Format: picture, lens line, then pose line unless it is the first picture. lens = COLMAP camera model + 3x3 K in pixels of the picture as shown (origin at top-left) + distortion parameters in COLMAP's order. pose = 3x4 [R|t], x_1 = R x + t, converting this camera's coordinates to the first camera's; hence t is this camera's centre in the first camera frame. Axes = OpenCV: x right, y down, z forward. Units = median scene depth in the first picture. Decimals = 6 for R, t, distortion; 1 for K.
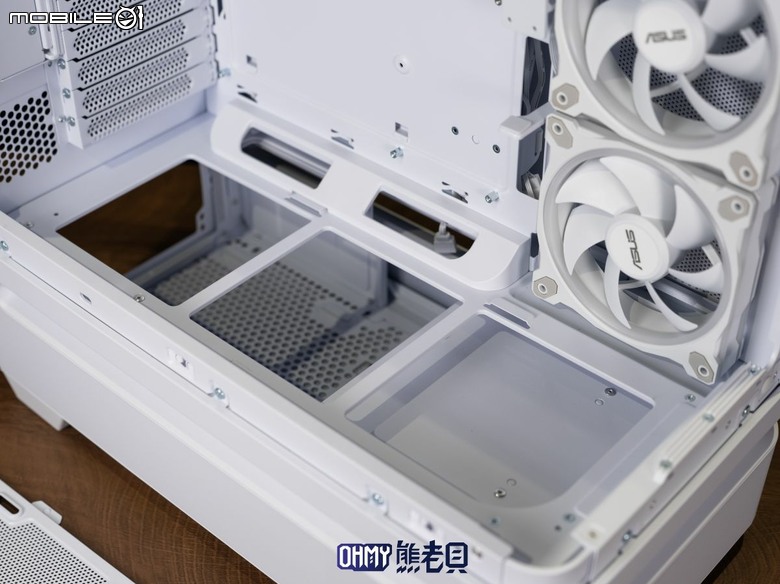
lens RADIAL K [[1271.9, 0, 390.0], [0, 1271.9, 292.0], [0, 0, 1]] dist [-0.164257, -0.100549]
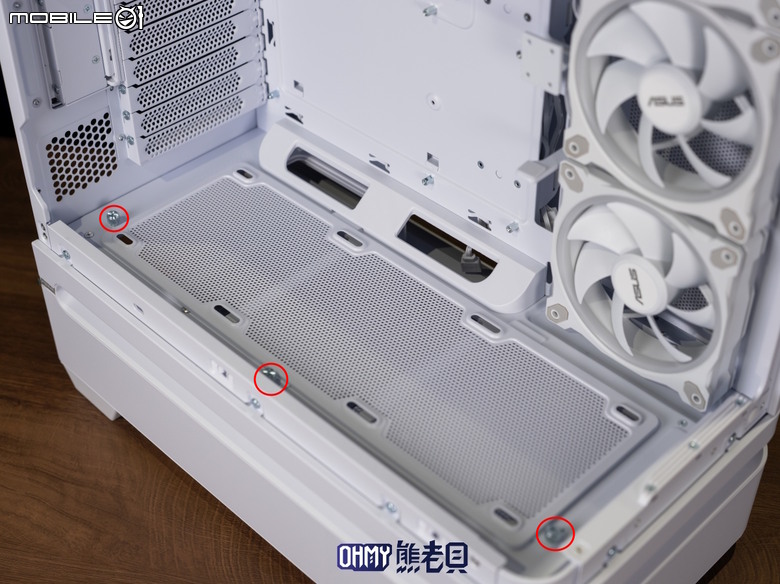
lens RADIAL K [[1271.9, 0, 390.0], [0, 1271.9, 292.0], [0, 0, 1]] dist [-0.164257, -0.100549]
pose [[0.998248, 0.034258, -0.048238, 0.032620], [-0.032624, 0.998880, 0.034265, -0.057735], [0.049358, -0.032632, 0.998248, -0.098825]]
